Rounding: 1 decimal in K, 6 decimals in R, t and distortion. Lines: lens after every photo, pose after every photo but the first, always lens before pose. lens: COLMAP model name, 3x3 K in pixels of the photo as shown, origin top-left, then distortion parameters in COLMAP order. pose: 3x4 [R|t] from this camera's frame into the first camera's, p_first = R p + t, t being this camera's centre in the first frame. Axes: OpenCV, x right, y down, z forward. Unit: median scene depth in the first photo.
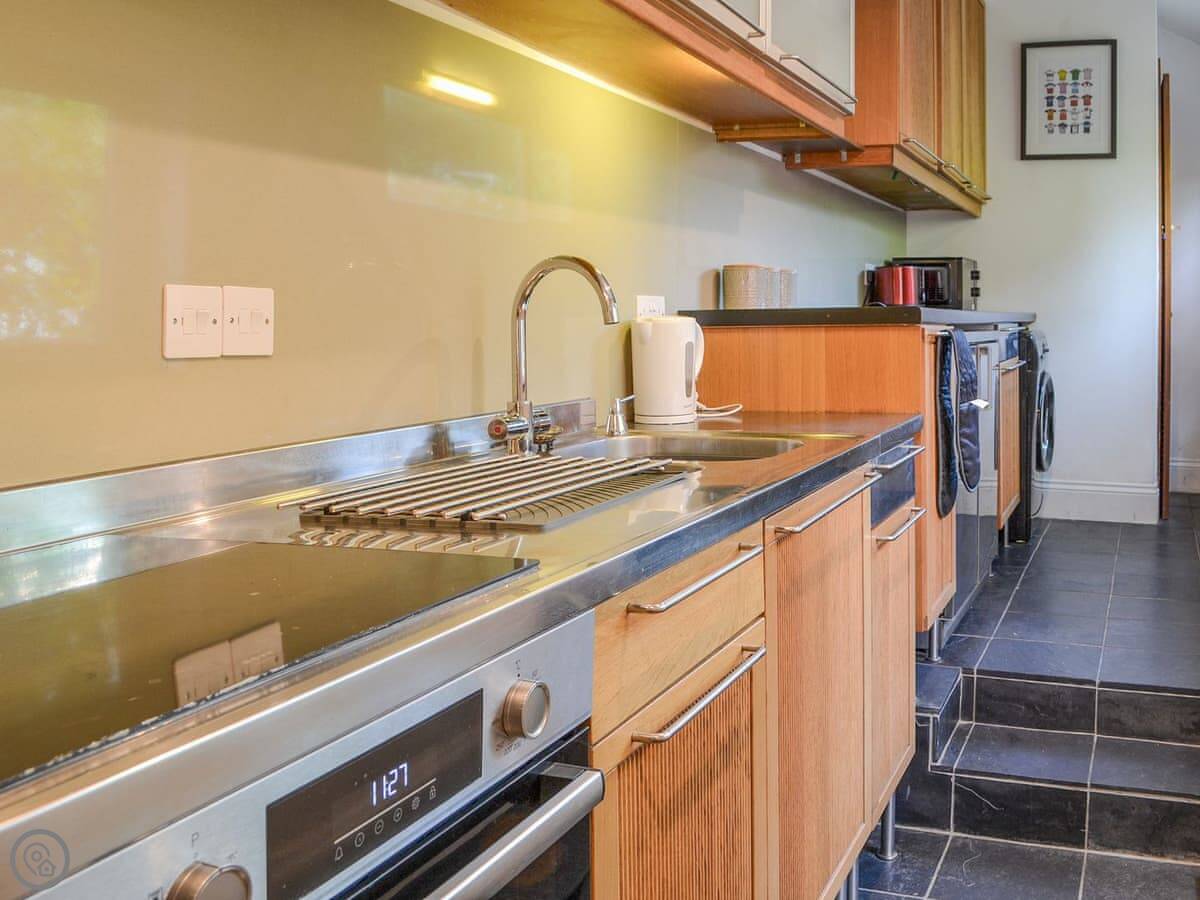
lens RADIAL K [[1566.6, 0, 600.1], [0, 1566.6, 449.2], [0, 0, 1]] dist [-0.178239, 0.000000]
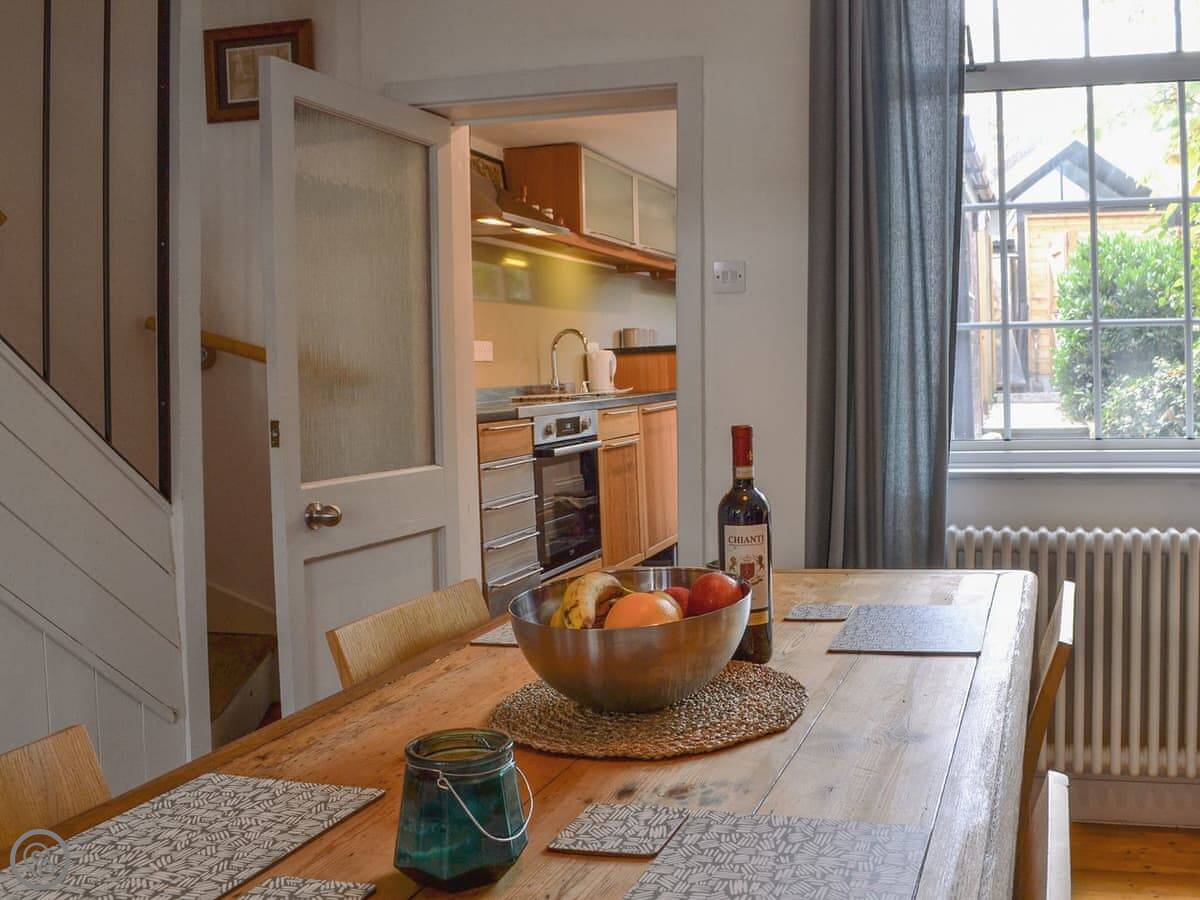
lens RADIAL K [[1566.6, 0, 599.6], [0, 1566.6, 449.4], [0, 0, 1]] dist [-0.178239, 0.000000]
pose [[0.997499, -0.035228, 0.061278, -0.115860], [0.037473, 0.998654, -0.035870, 0.158301], [-0.059932, 0.038077, 0.997476, -1.450517]]
